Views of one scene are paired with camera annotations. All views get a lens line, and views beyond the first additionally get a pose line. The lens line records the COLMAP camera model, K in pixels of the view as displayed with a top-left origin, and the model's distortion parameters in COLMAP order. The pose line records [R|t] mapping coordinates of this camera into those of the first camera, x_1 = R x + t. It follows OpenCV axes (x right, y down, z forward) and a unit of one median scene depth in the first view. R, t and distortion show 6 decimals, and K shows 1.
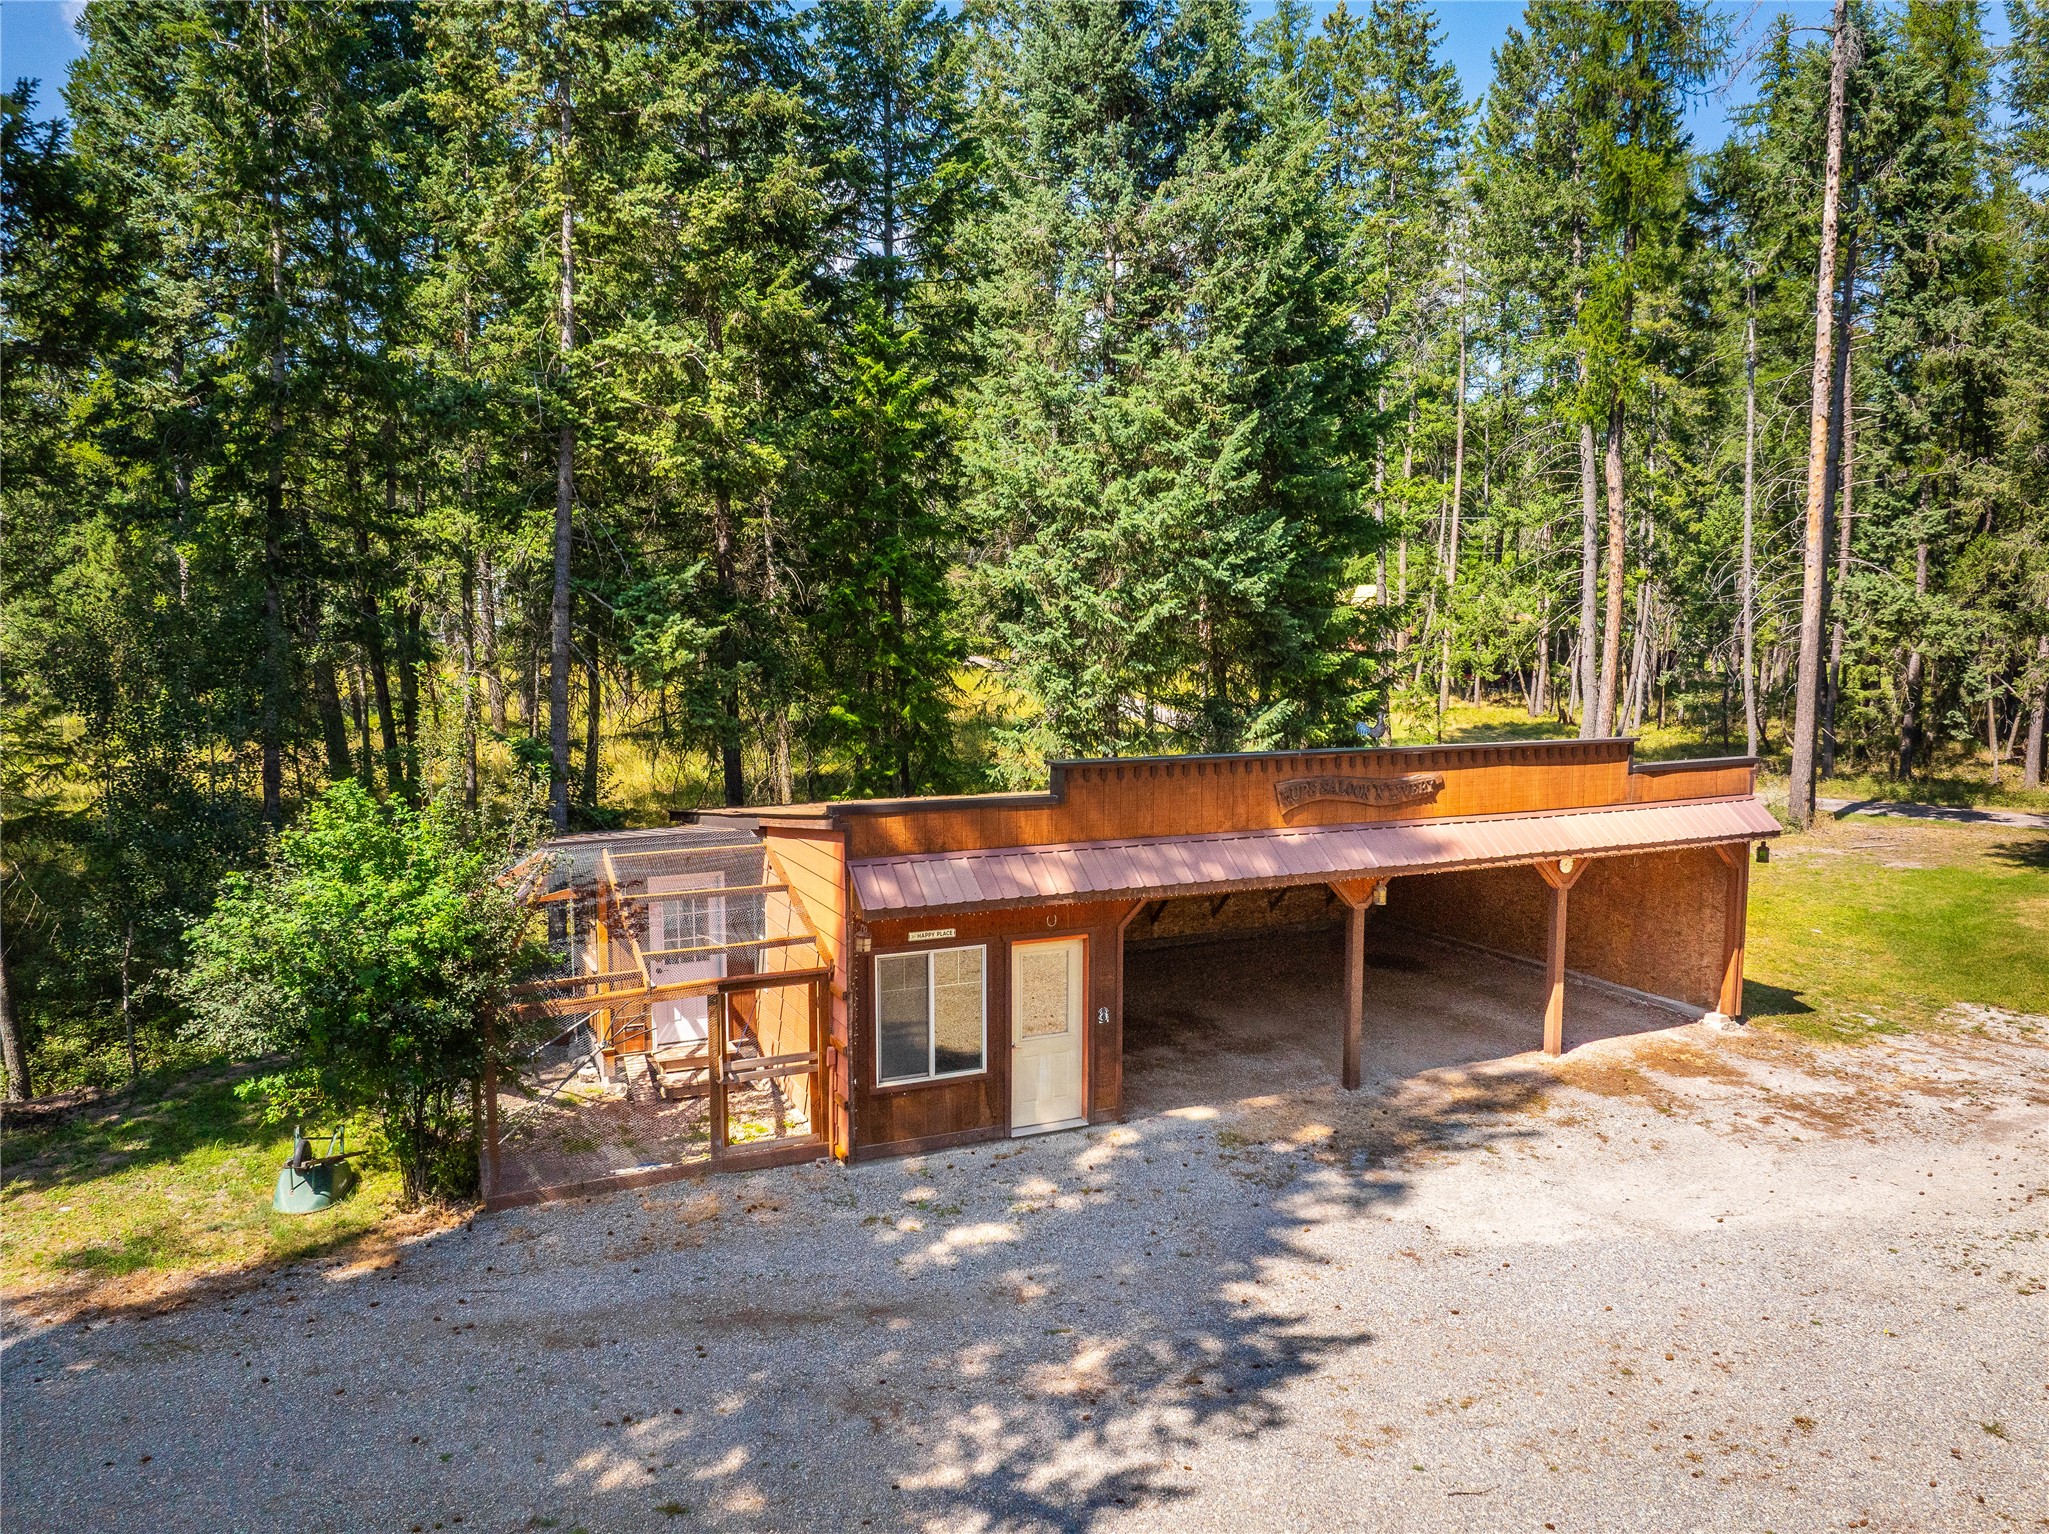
lens RADIAL K [[1414.9, 0, 1024.8], [0, 1414.9, 768.1], [0, 0, 1]] dist [-0.033237, -0.008779]
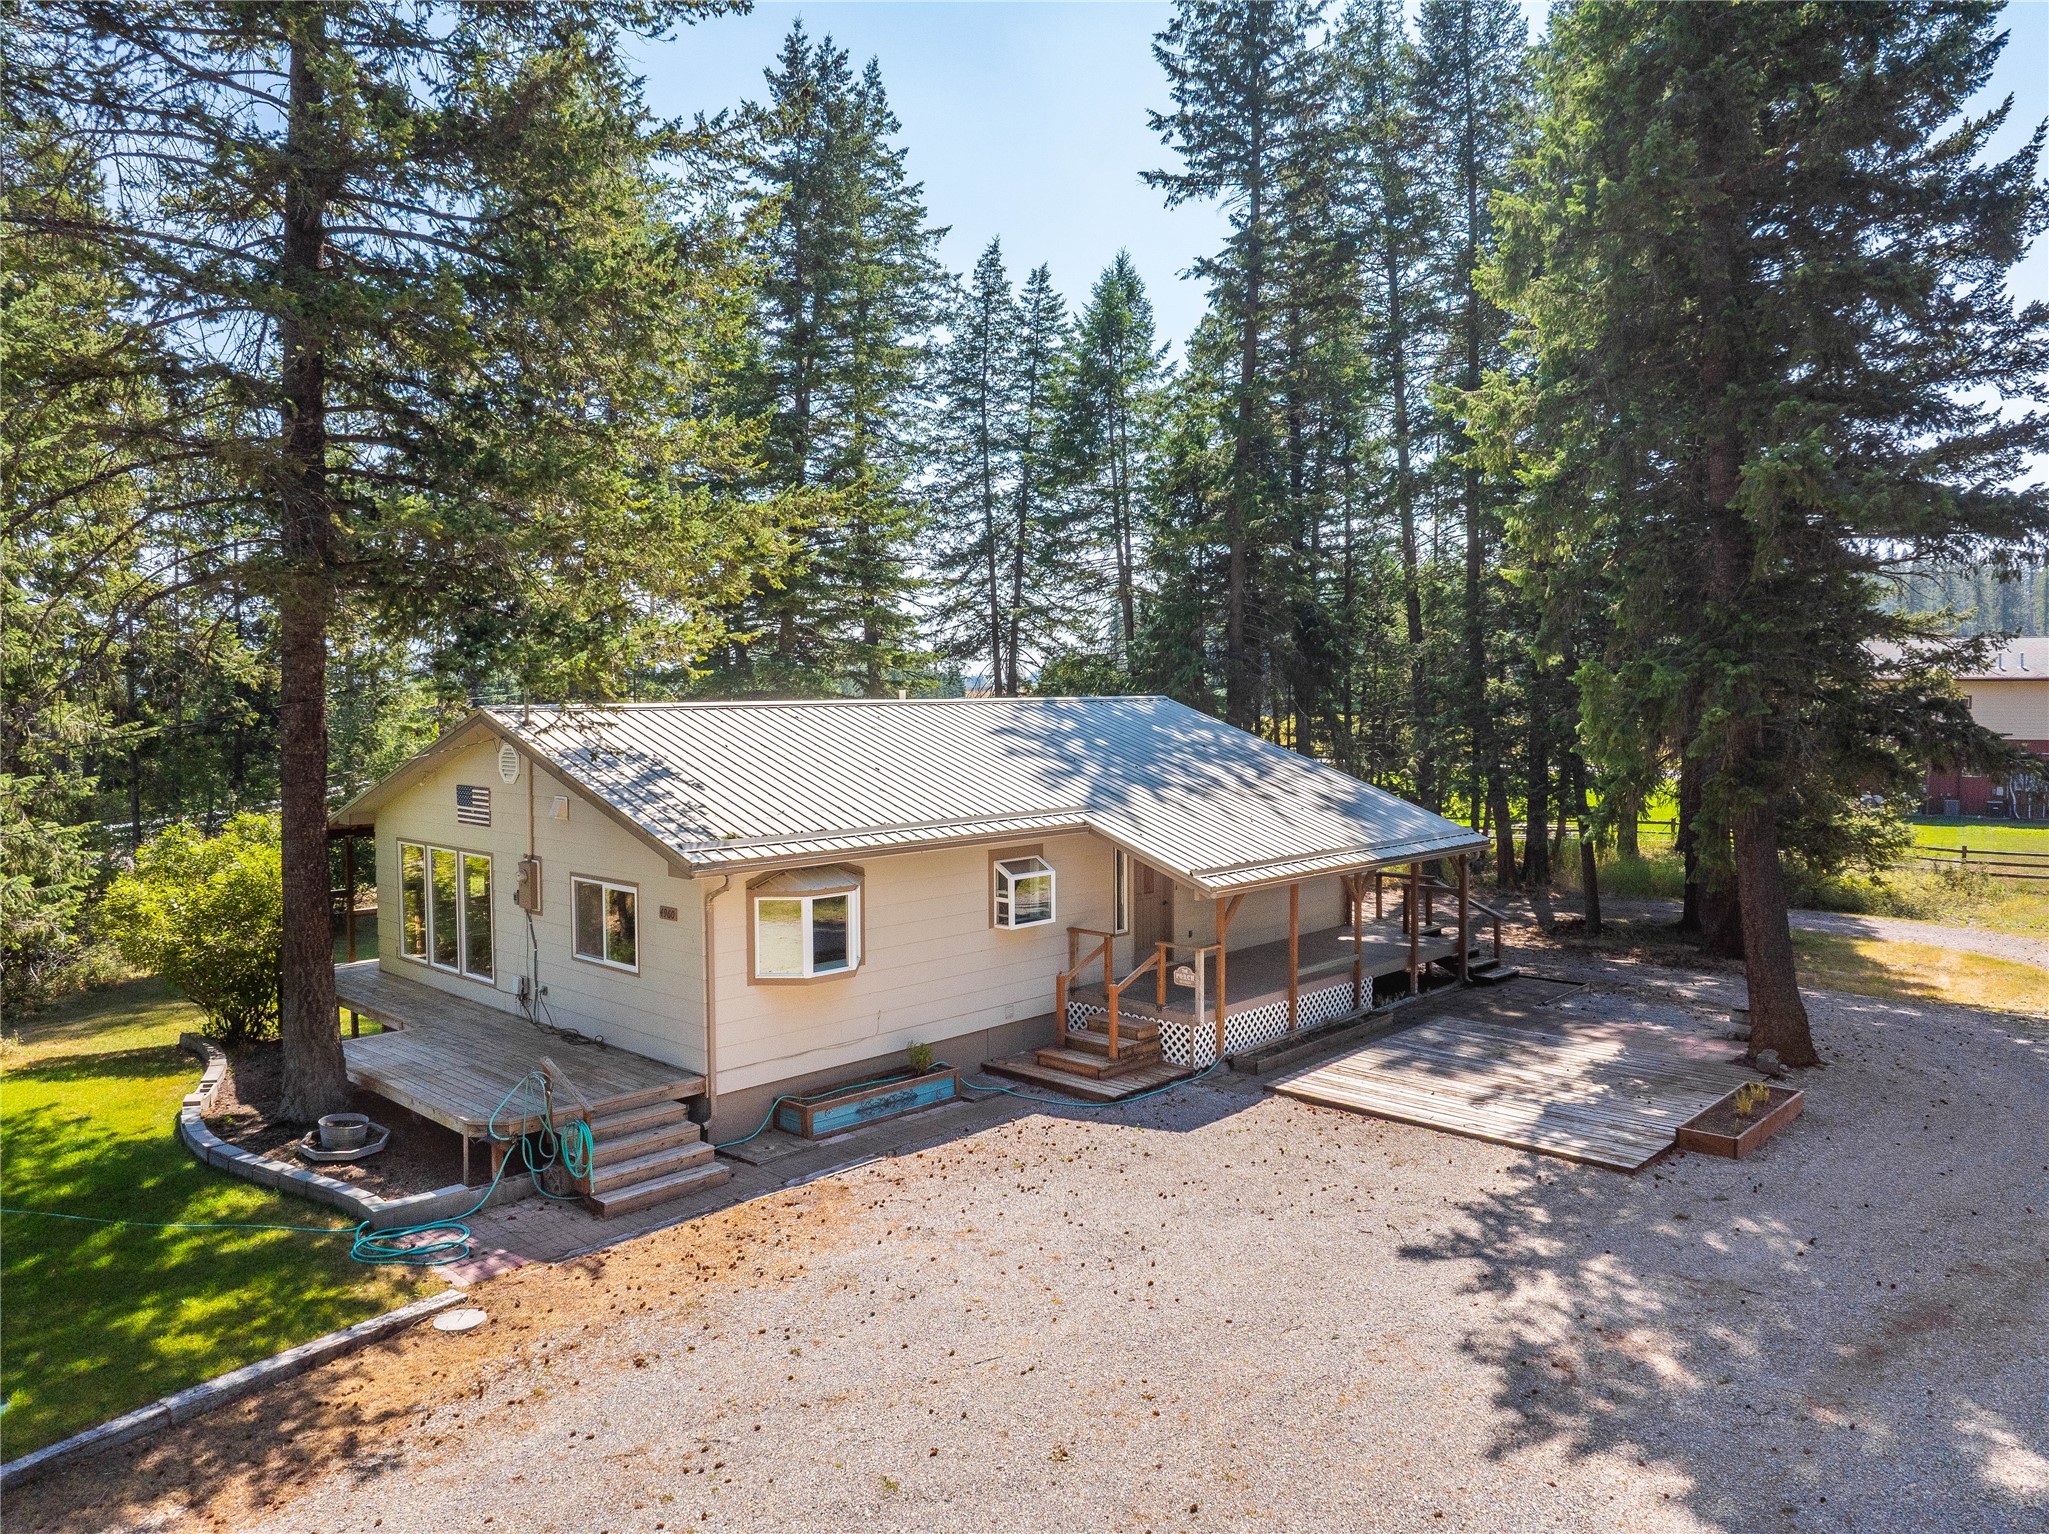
lens RADIAL K [[1414.9, 0, 1021.2], [0, 1414.9, 765.2], [0, 0, 1]] dist [-0.033237, -0.008779]
pose [[-0.903138, 0.030144, -0.428291, 0.953568], [-0.032626, 0.989830, 0.138466, -0.166266], [0.428109, 0.139027, -0.892969, 1.720166]]
